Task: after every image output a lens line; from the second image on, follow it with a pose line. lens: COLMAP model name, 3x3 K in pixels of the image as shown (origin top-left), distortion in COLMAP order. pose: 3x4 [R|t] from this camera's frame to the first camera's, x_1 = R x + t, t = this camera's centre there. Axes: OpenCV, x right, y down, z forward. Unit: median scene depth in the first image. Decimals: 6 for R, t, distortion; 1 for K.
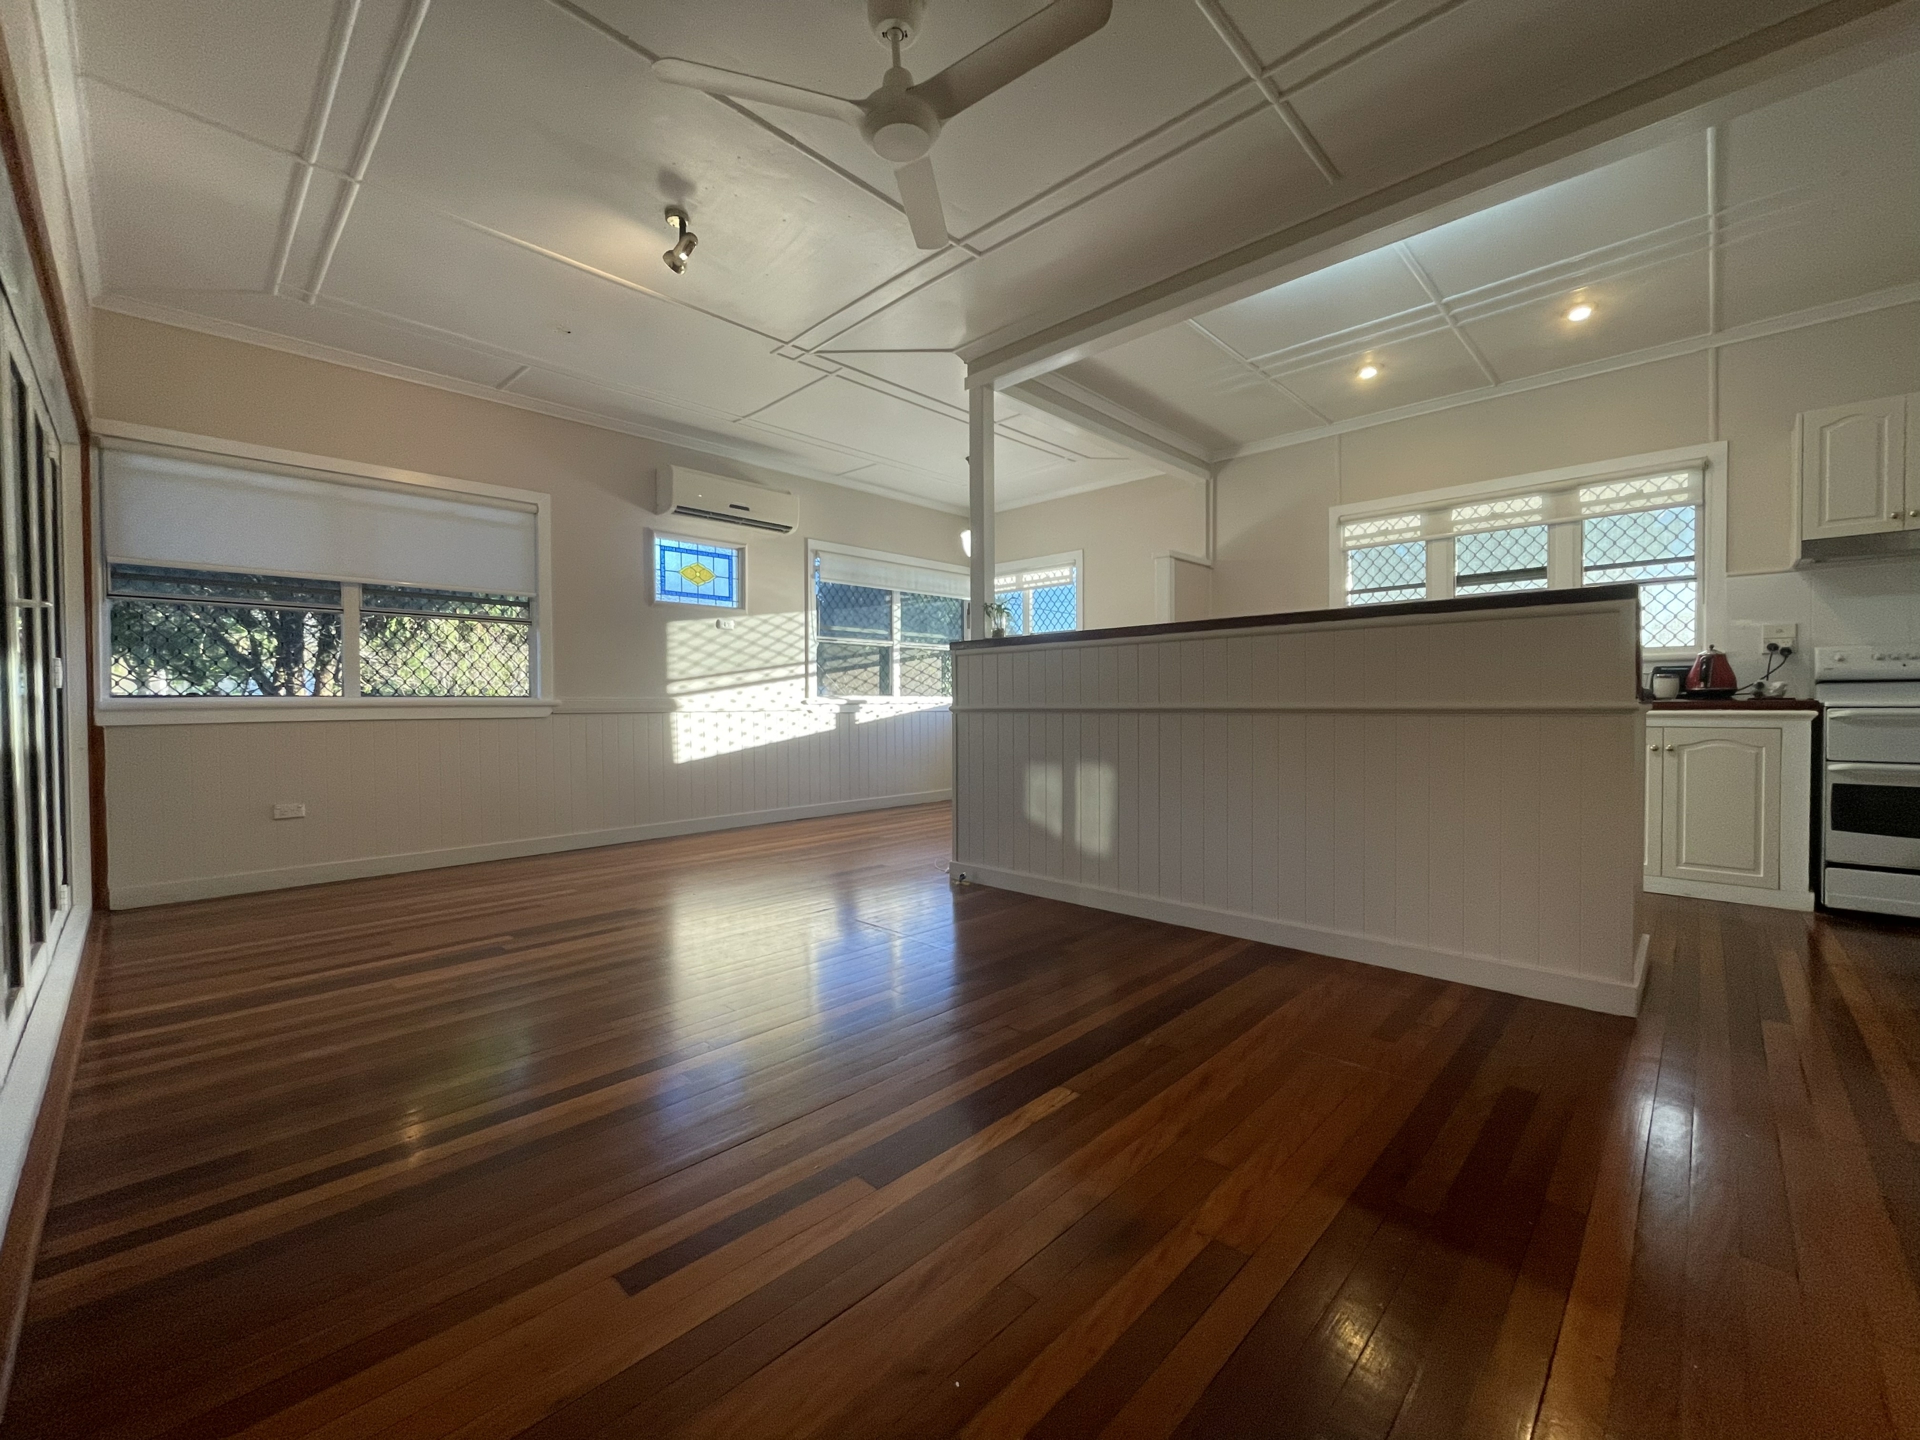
lens RADIAL K [[775.0, 0, 956.8], [0, 775.0, 692.2], [0, 0, 1]] dist [0.000163, -0.008474]
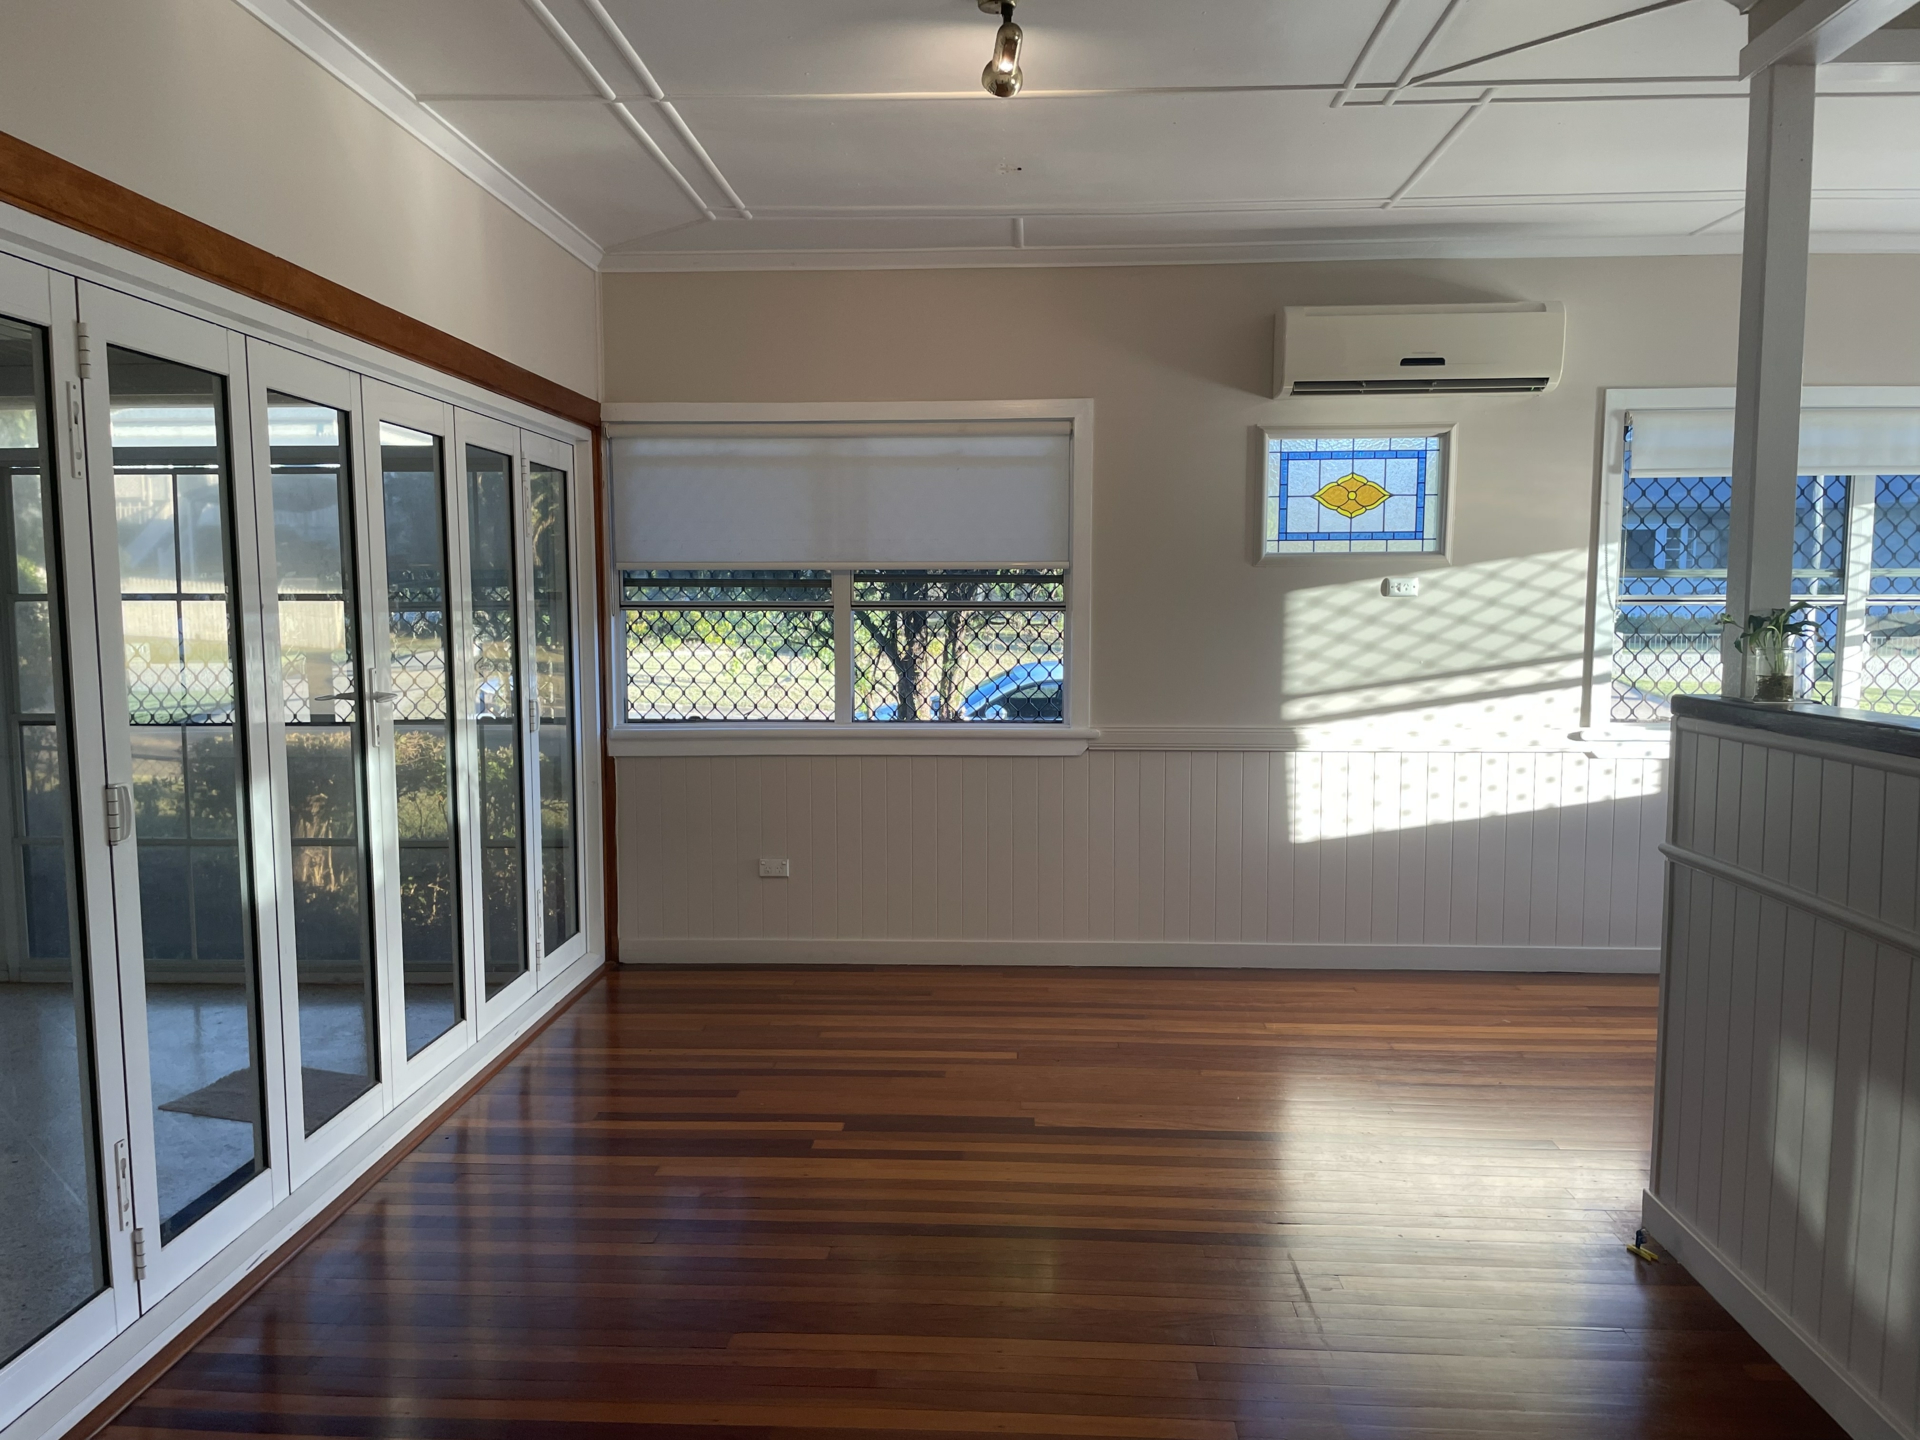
lens RADIAL K [[1435.4, 0, 948.4], [0, 1435.4, 721.2], [0, 0, 1]] dist [0.000243, -0.001052]
pose [[0.649171, 0.073596, -0.757073, 0.285701], [0.009949, 0.994401, 0.105198, -0.119639], [0.760577, -0.075824, 0.644805, 0.151750]]
